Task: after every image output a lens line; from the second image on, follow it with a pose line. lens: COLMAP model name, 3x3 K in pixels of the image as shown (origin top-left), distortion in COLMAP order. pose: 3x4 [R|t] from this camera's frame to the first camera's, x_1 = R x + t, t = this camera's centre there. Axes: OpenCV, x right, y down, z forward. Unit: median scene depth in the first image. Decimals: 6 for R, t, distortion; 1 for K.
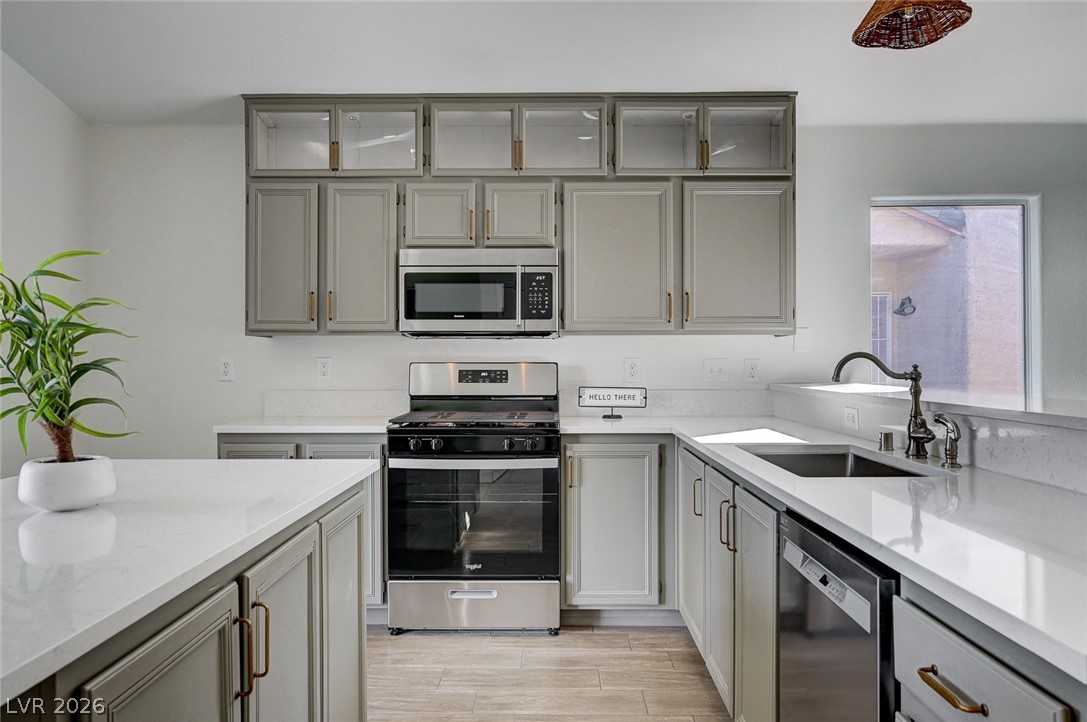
lens RADIAL K [[785.3, 0, 540.8], [0, 785.3, 363.5], [0, 0, 1]] dist [-0.000575, -0.000311]
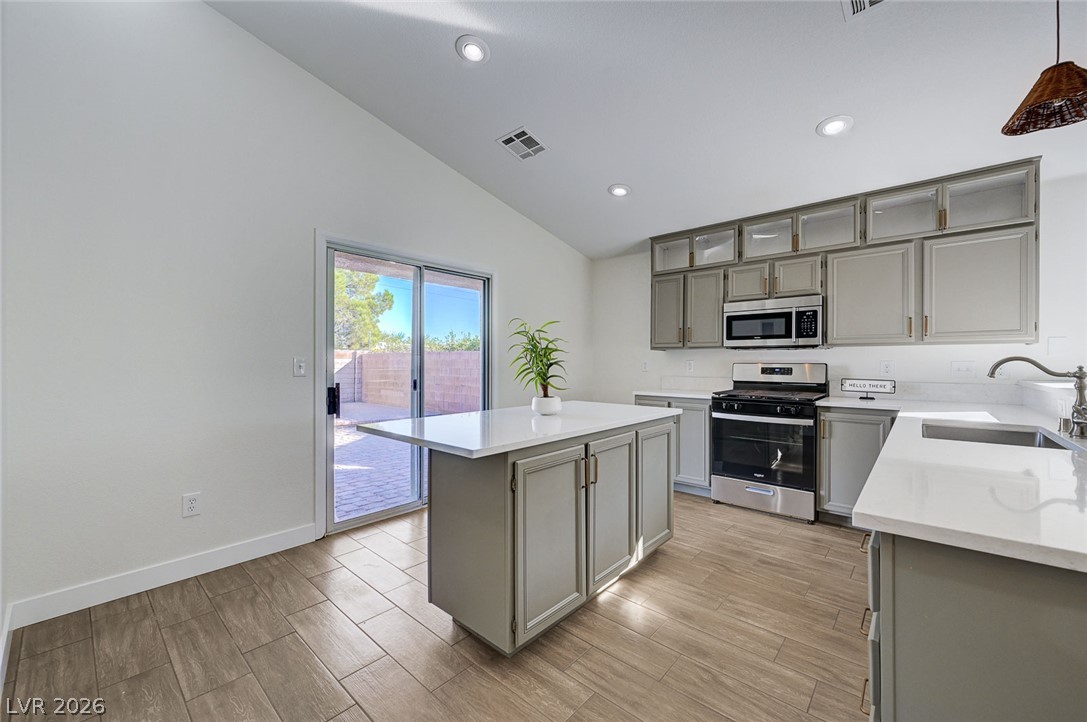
lens RADIAL K [[427.0, 0, 544.9], [0, 427.0, 364.9], [0, 0, 1]] dist [-0.002340, 0.000158]
pose [[0.756950, 0.007323, -0.653431, 0.167173], [-0.005602, 0.999973, 0.004717, 0.000775], [0.653448, 0.000090, 0.756971, -0.066361]]
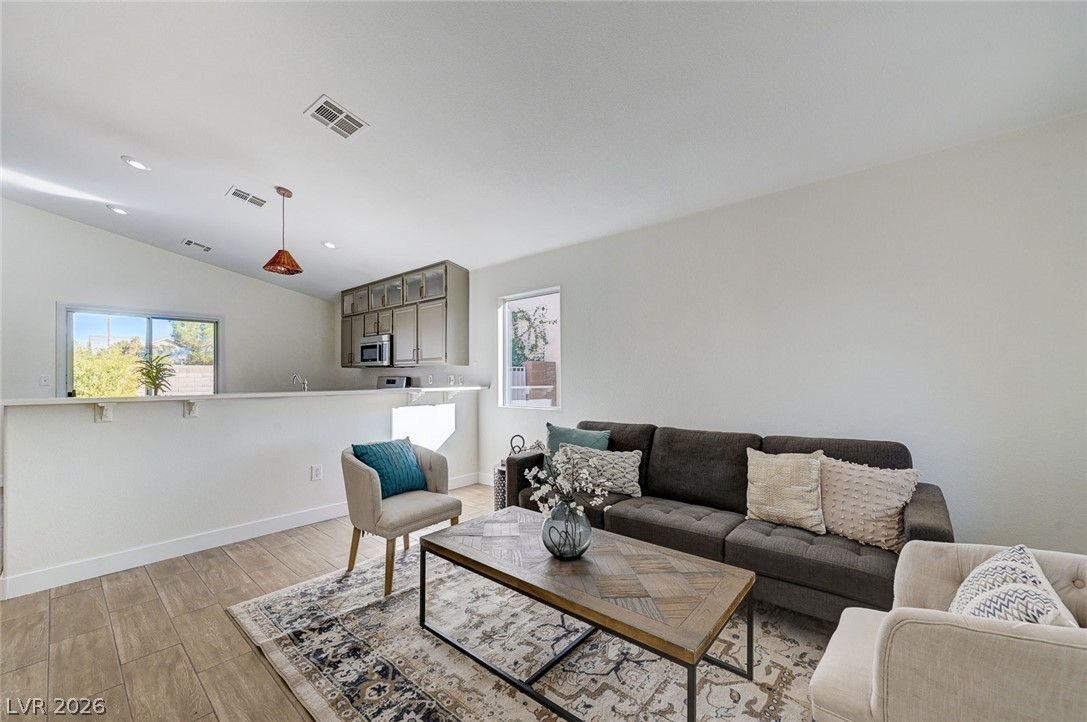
lens RADIAL K [[438.8, 0, 538.8], [0, 438.8, 366.3], [0, 0, 1]] dist [0.001648, 0.000142]
pose [[0.752861, -0.014233, -0.658026, 1.372823], [-0.000455, 0.999755, -0.022146, -0.004527], [0.658180, 0.016972, 0.752670, 0.210397]]
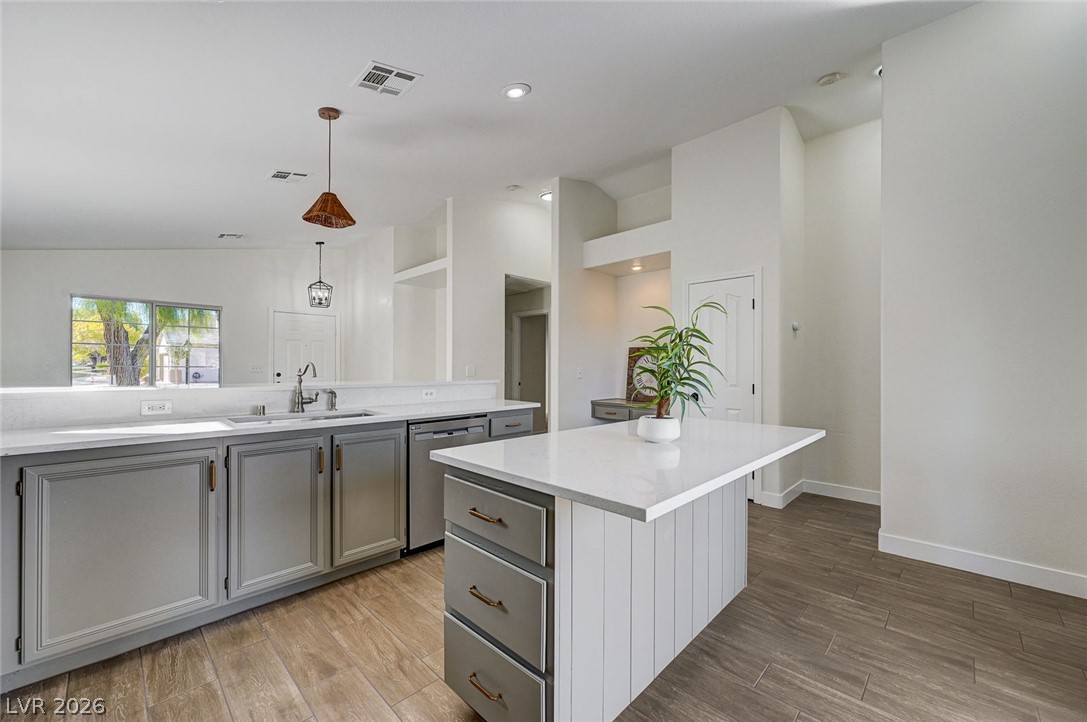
lens RADIAL K [[427.0, 0, 544.9], [0, 427.0, 364.9], [0, 0, 1]] dist [-0.002340, 0.000158]
pose [[-0.722899, 0.000874, 0.690953, -0.482437], [-0.002249, 0.999991, -0.003618, -0.002829], [-0.690950, -0.004169, -0.722891, 0.845406]]
